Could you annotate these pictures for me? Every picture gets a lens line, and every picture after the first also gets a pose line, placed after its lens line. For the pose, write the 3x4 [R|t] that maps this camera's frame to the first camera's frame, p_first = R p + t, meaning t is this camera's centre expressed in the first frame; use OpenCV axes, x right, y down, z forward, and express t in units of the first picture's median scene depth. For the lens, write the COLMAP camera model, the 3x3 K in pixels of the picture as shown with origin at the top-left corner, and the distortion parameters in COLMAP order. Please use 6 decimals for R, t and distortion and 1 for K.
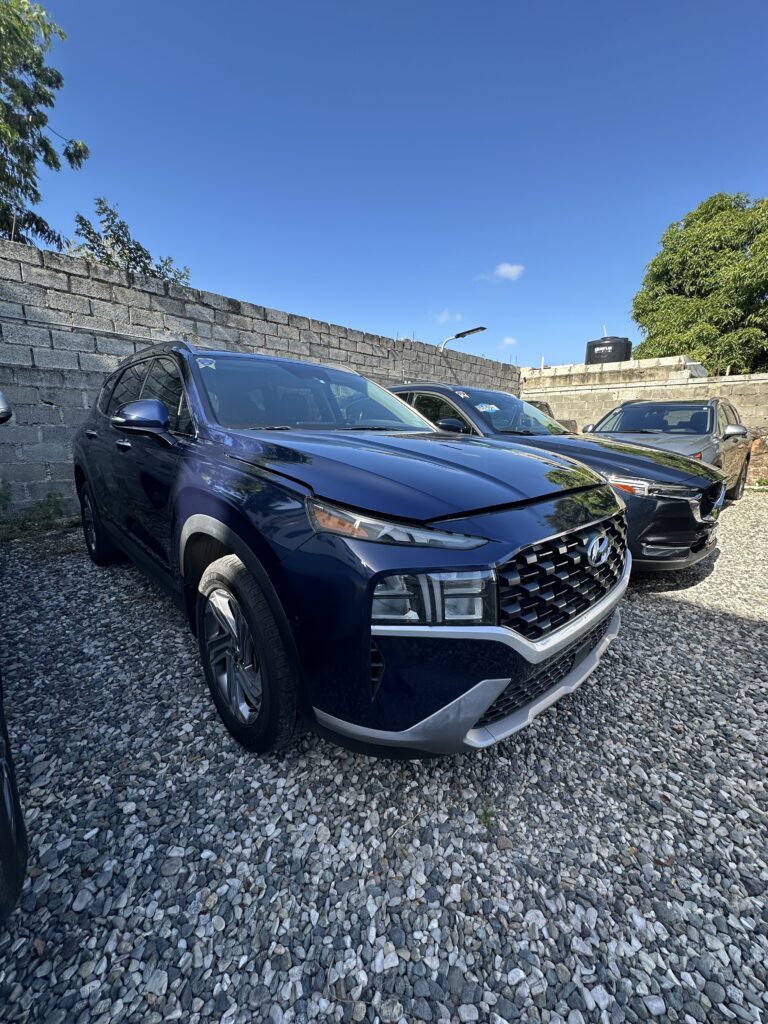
lens RADIAL K [[410.2, 0, 386.8], [0, 410.2, 511.9], [0, 0, 1]] dist [-0.001871, 0.000930]
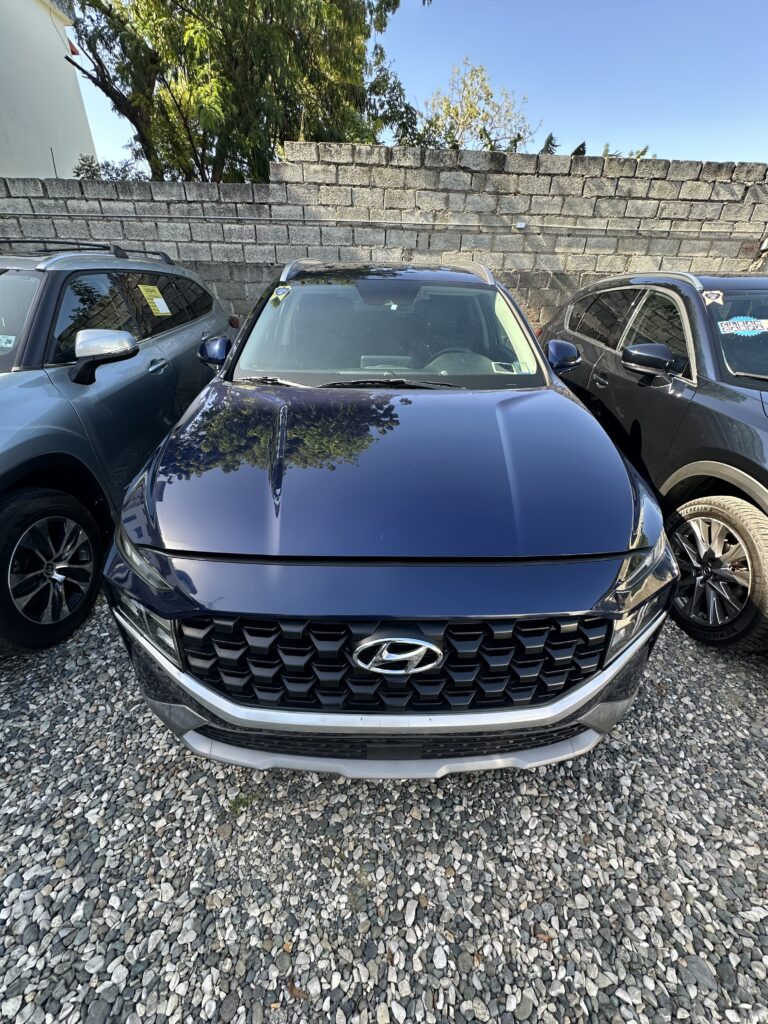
lens RADIAL K [[410.2, 0, 388.8], [0, 410.2, 512.4], [0, 0, 1]] dist [-0.001871, 0.000930]
pose [[0.725806, 0.329363, -0.603925, 0.691503], [-0.140802, 0.930469, 0.338233, -0.298053], [0.673335, -0.160458, 0.721715, 0.444371]]
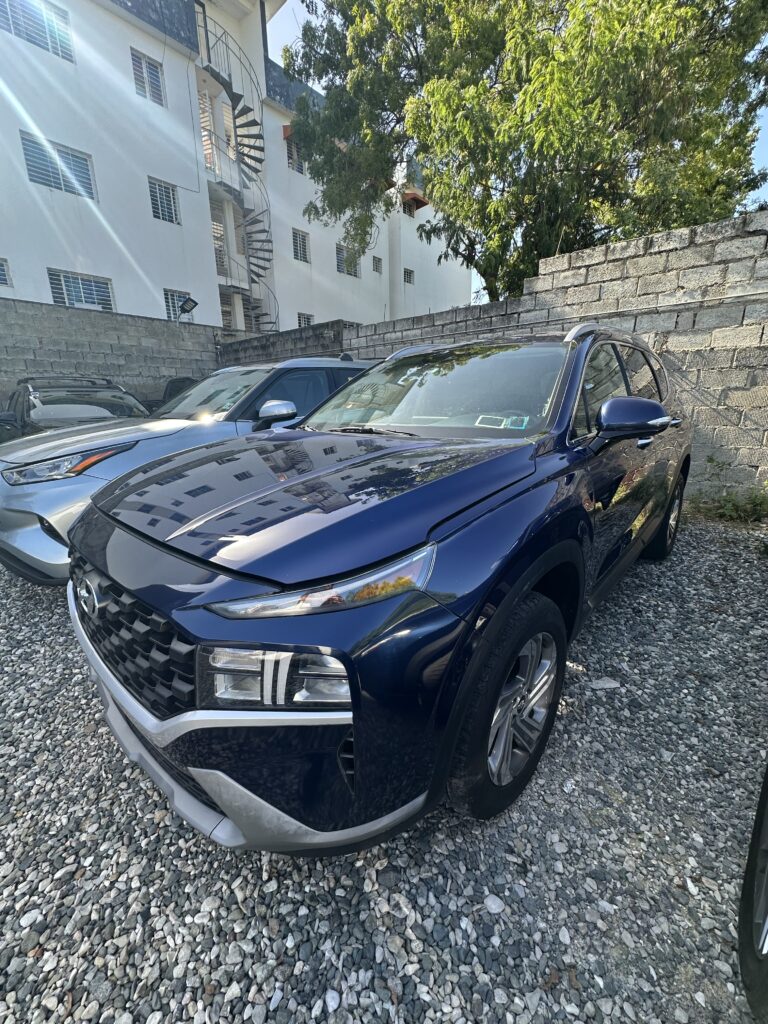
lens RADIAL K [[410.2, 0, 384.4], [0, 410.2, 512.0], [0, 0, 1]] dist [-0.001871, 0.000930]
pose [[0.059866, 0.252341, -0.965785, 1.062152], [-0.173475, 0.955428, 0.238882, -0.314530], [0.983017, 0.153239, 0.100972, 1.177811]]
